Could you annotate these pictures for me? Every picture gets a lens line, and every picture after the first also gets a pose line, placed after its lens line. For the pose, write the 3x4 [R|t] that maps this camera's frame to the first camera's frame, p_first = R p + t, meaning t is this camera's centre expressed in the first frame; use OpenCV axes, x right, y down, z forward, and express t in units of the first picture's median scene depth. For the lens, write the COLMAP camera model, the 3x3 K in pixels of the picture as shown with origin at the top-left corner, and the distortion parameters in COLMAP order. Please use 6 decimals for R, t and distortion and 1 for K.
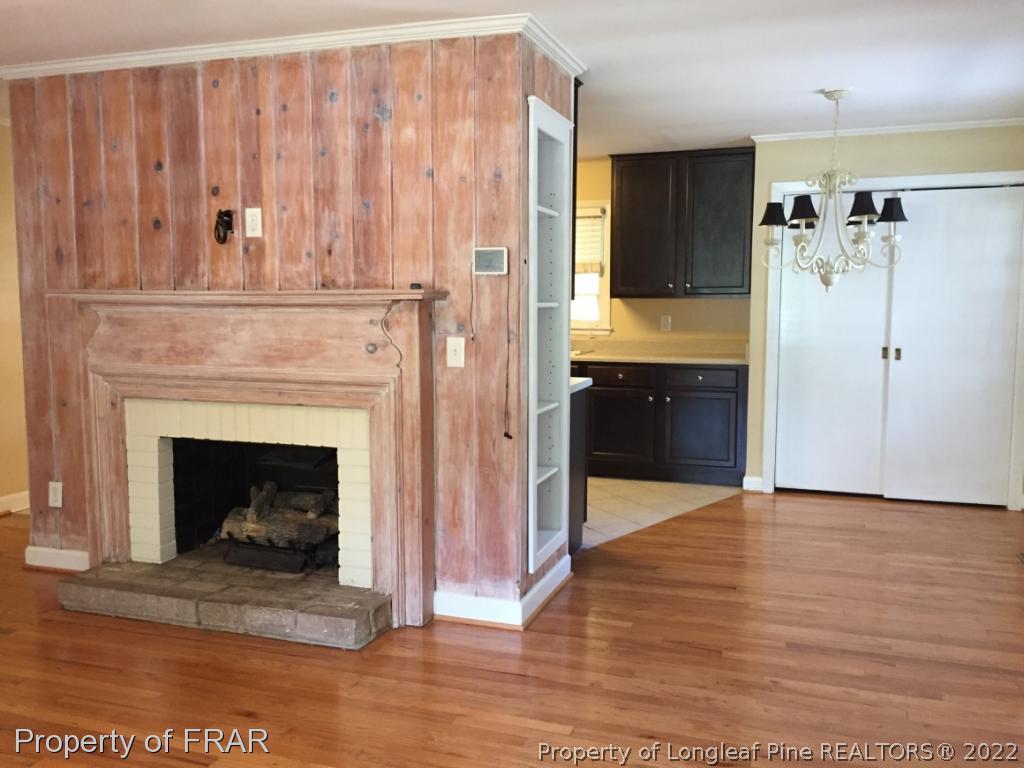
lens RADIAL K [[871.7, 0, 513.5], [0, 871.7, 383.6], [0, 0, 1]] dist [0.090672, -0.117390]
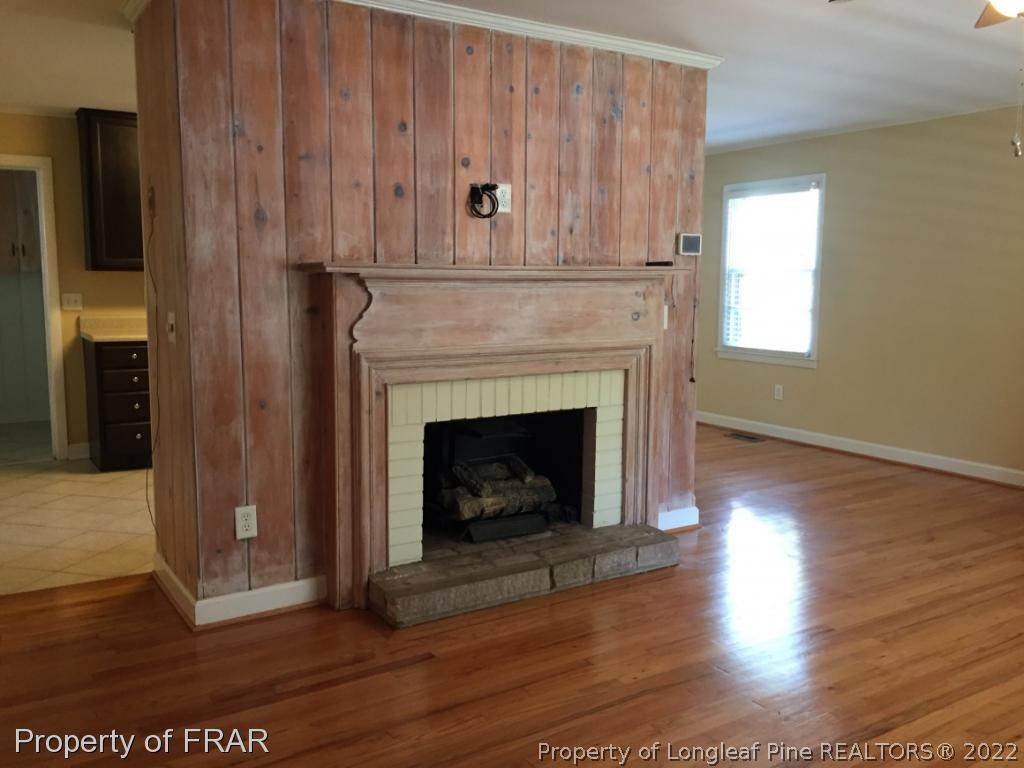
lens RADIAL K [[871.7, 0, 513.5], [0, 871.7, 383.6], [0, 0, 1]] dist [0.090672, -0.117390]
pose [[0.623933, -0.093803, 0.775828, -1.095642], [0.072200, 0.995443, 0.062292, -0.032831], [-0.778135, 0.017149, 0.627862, 0.364847]]
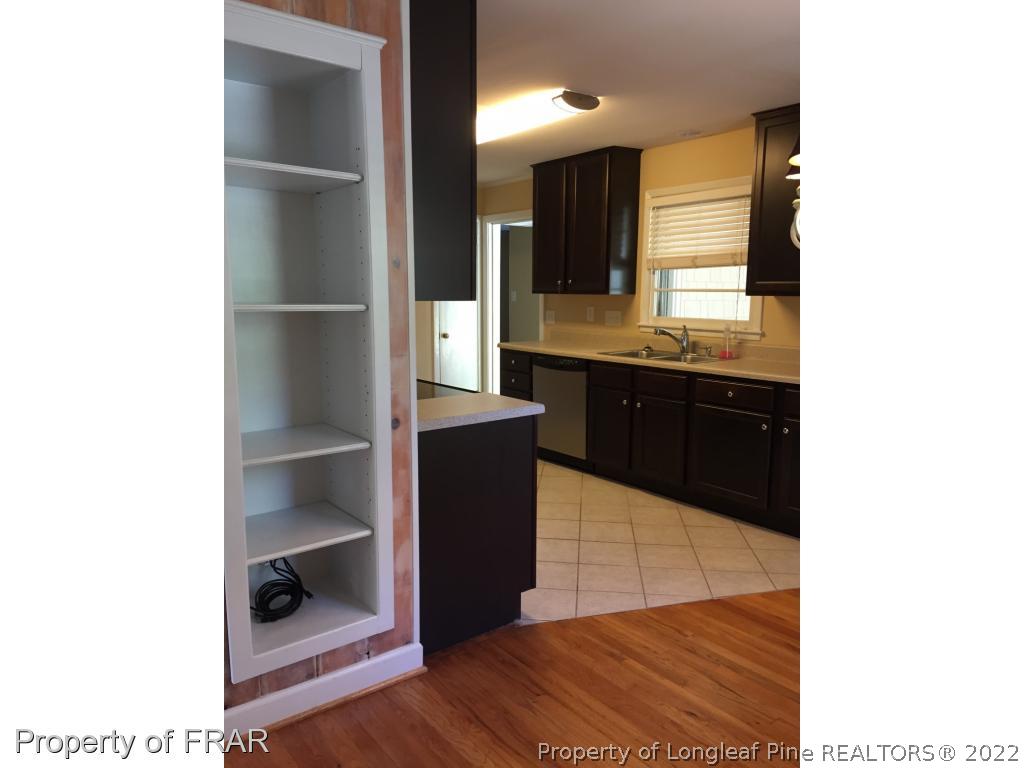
lens RADIAL K [[653.1, 0, 513.5], [0, 653.1, 384.4], [0, 0, 1]] dist [0.059900, -0.002393]
pose [[0.834699, 0.077999, -0.545154, 0.471107], [-0.054566, 0.996762, 0.059067, -0.069721], [0.547996, -0.019557, 0.836252, 0.645879]]
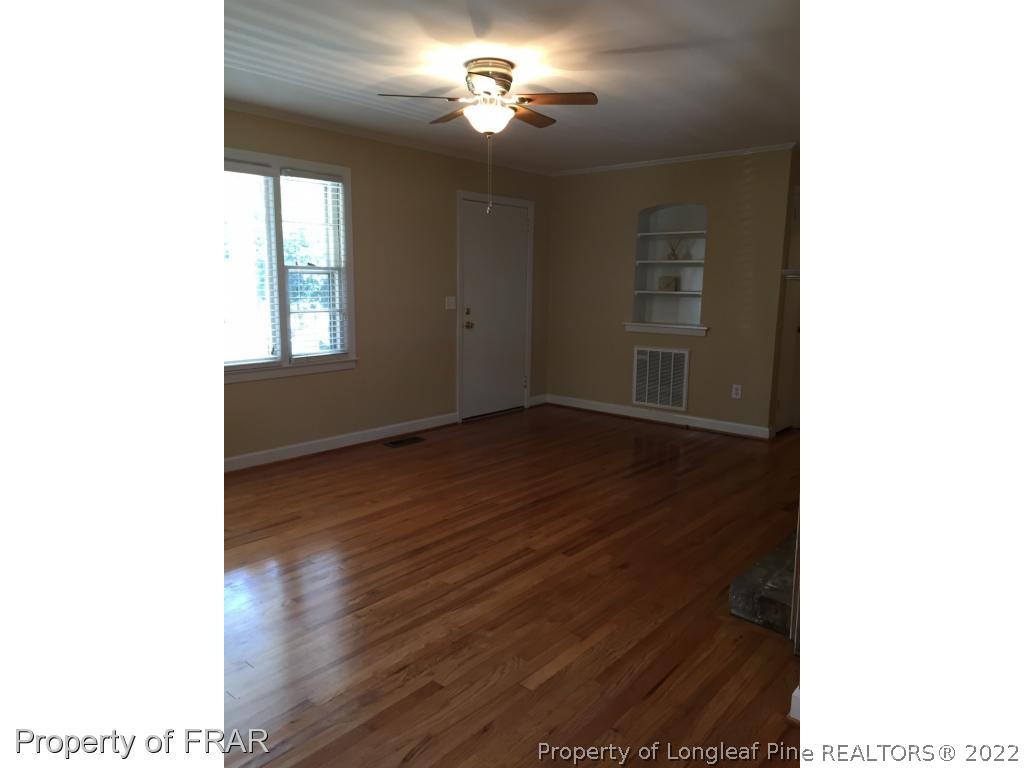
lens RADIAL K [[657.4, 0, 513.2], [0, 657.4, 383.4], [0, 0, 1]] dist [0.076466, -0.086806]
pose [[-0.372368, 0.139508, -0.917540, 0.550916], [-0.106380, 0.975706, 0.191524, -0.083641], [0.921968, 0.168926, -0.348481, 0.878242]]
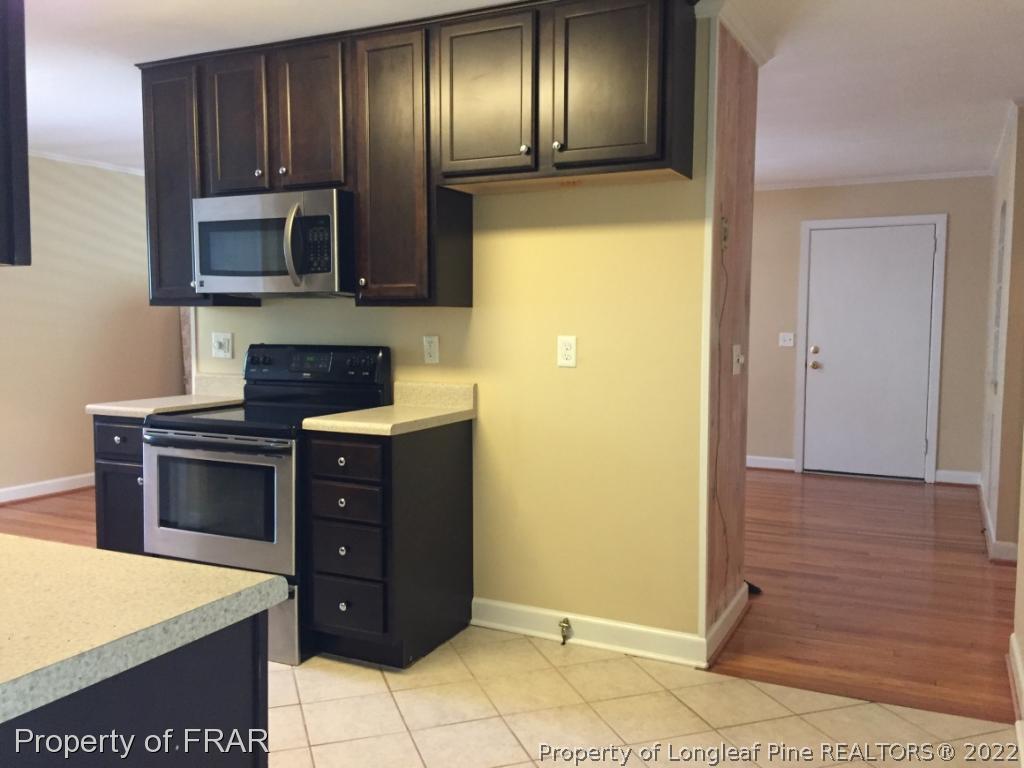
lens RADIAL K [[871.7, 0, 513.5], [0, 871.7, 383.6], [0, 0, 1]] dist [0.090672, -0.117390]
pose [[-0.991378, -0.018879, 0.129670, -0.494492], [0.004046, 0.984685, 0.174297, -0.201361], [-0.130974, 0.173318, -0.976118, 2.163870]]
